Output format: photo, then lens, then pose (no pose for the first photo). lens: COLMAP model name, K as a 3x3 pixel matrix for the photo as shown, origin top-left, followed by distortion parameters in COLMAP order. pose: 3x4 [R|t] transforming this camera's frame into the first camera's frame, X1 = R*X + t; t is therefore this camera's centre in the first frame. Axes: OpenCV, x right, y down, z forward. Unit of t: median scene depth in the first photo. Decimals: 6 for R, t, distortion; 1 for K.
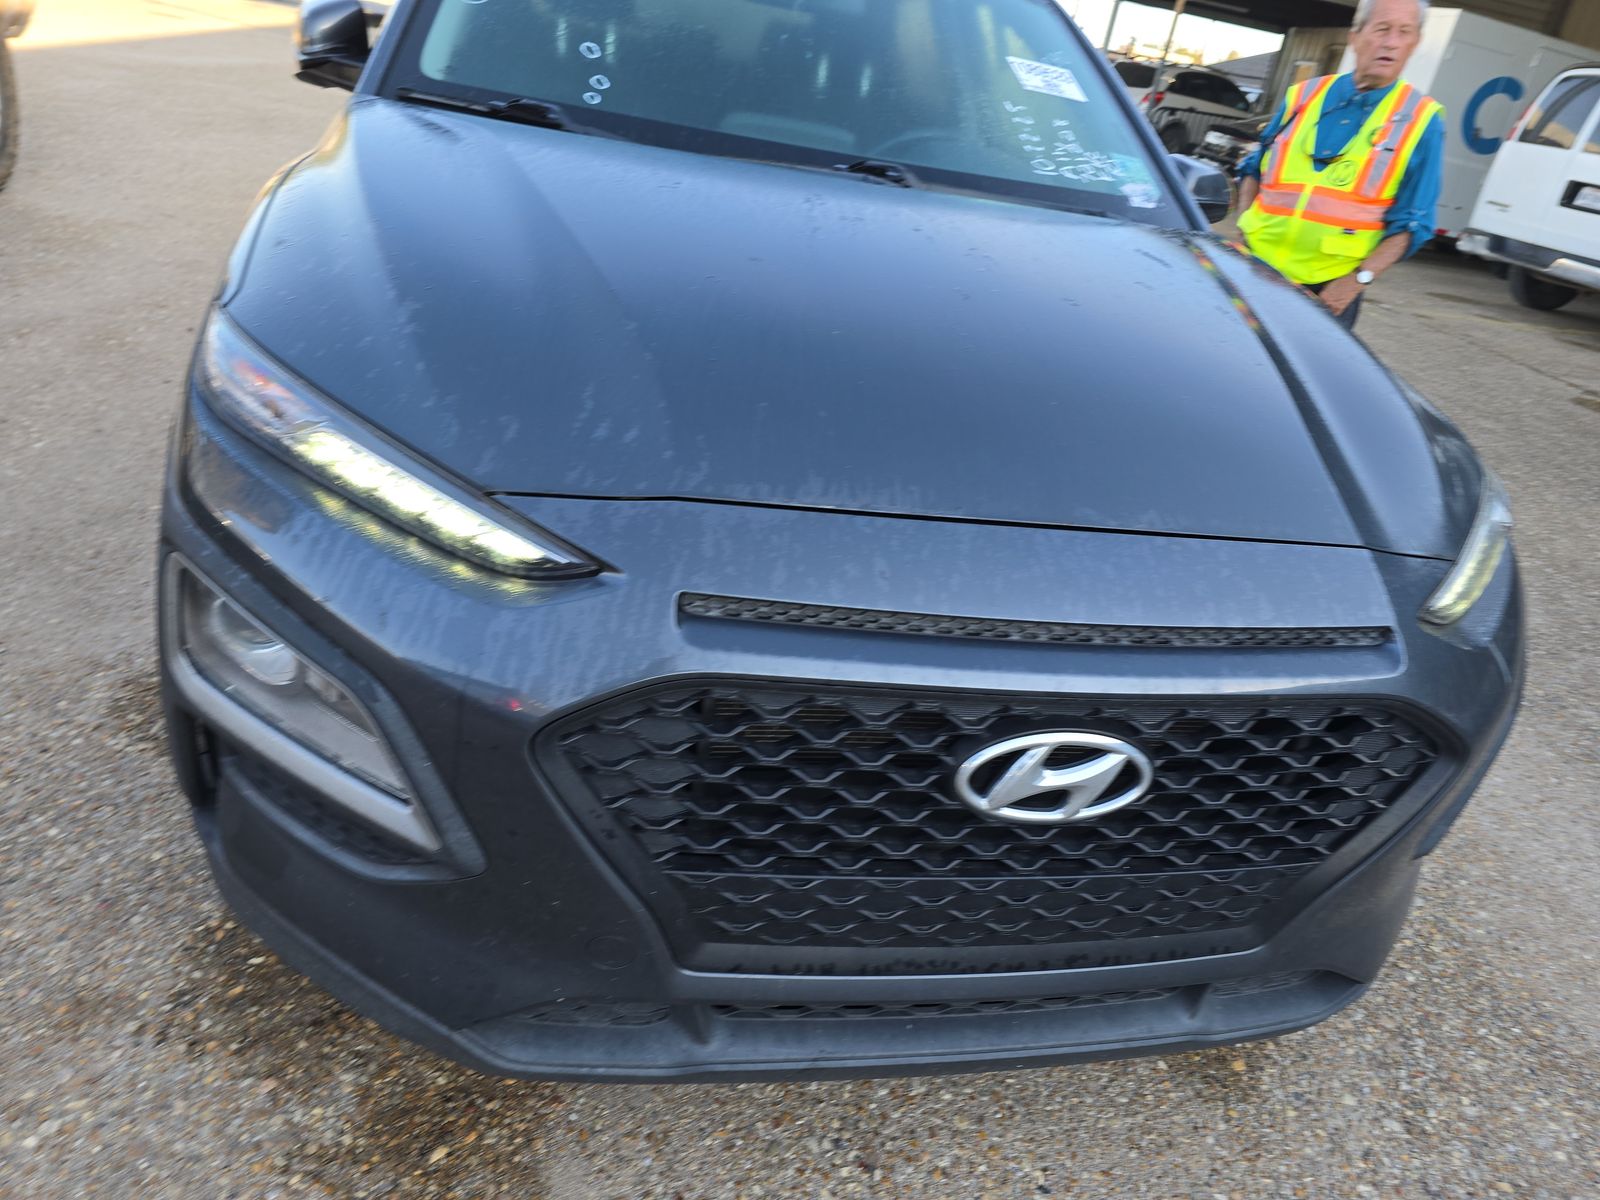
lens RADIAL K [[1090.5, 0, 800.0], [0, 1090.5, 600.0], [0, 0, 1]] dist [0.053830, -0.050114]
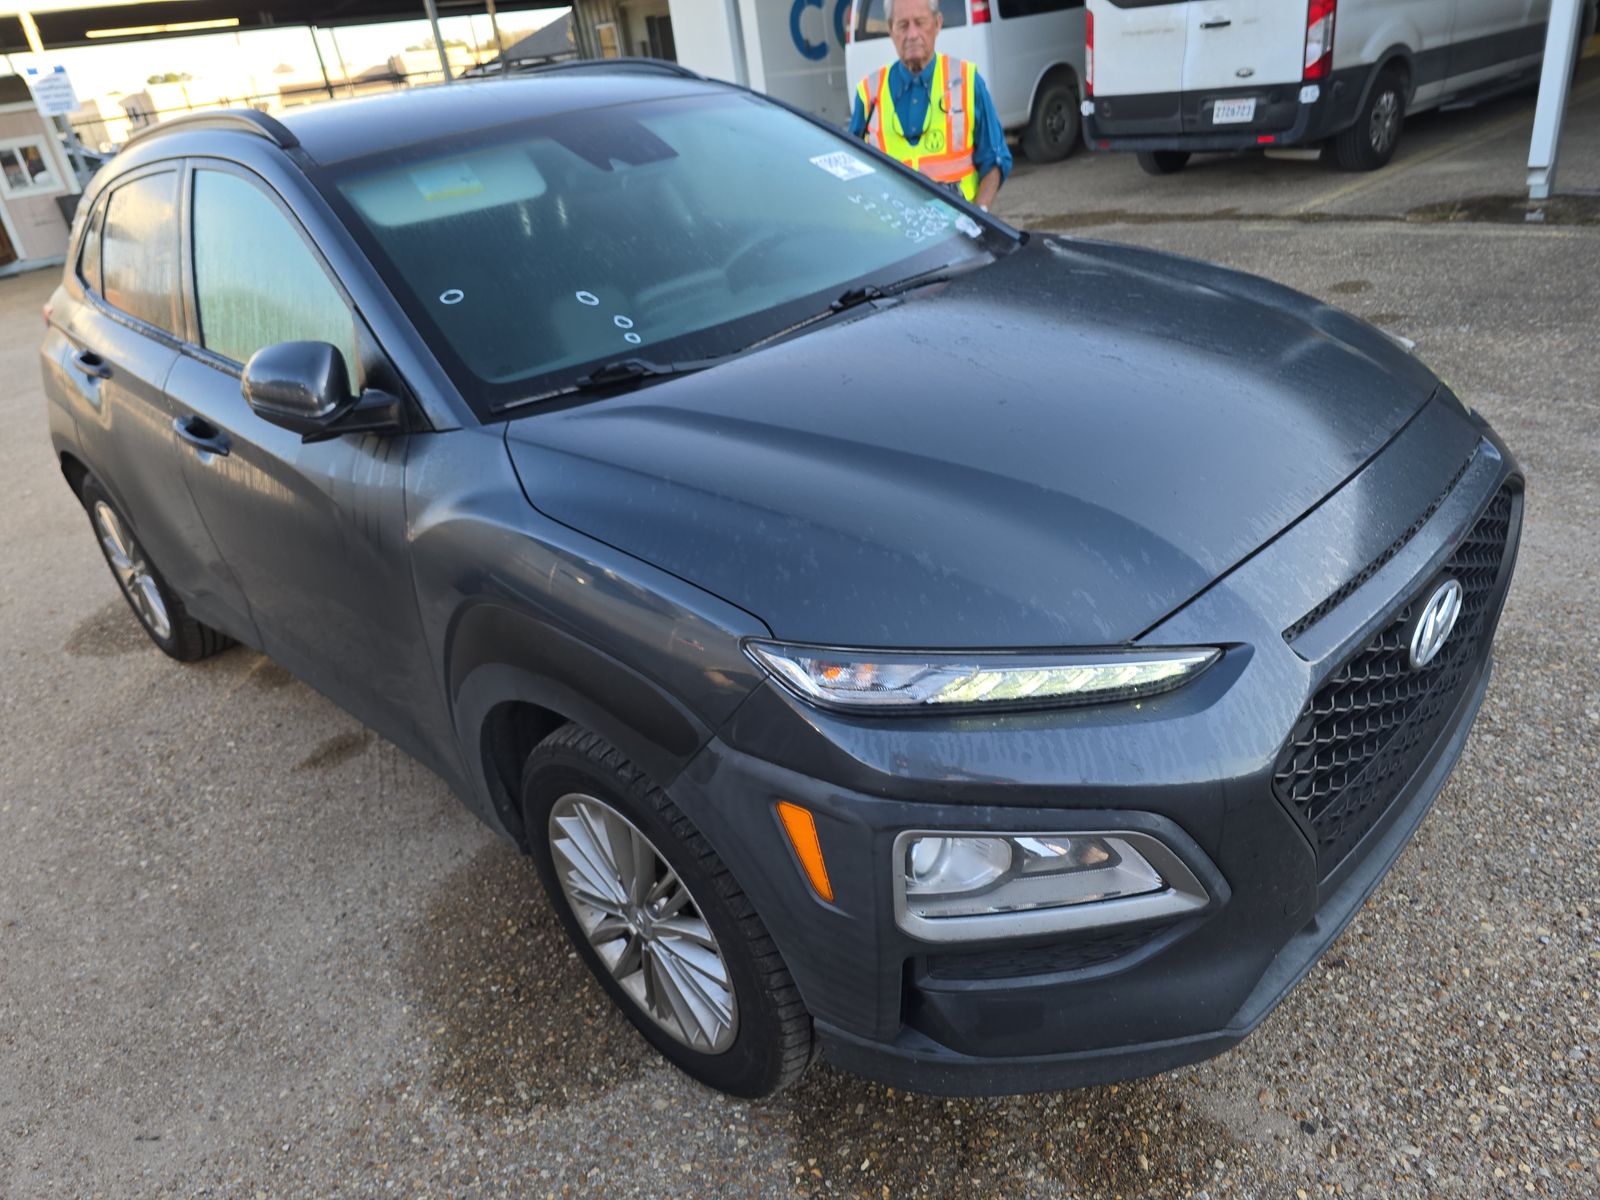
lens RADIAL K [[1090.5, 0, 800.0], [0, 1090.5, 600.0], [0, 0, 1]] dist [0.053830, -0.050114]
pose [[0.787752, -0.493574, 0.368553, -0.729817], [0.492483, 0.864028, 0.104483, -0.330504], [-0.370010, 0.099199, 0.923717, -0.044319]]
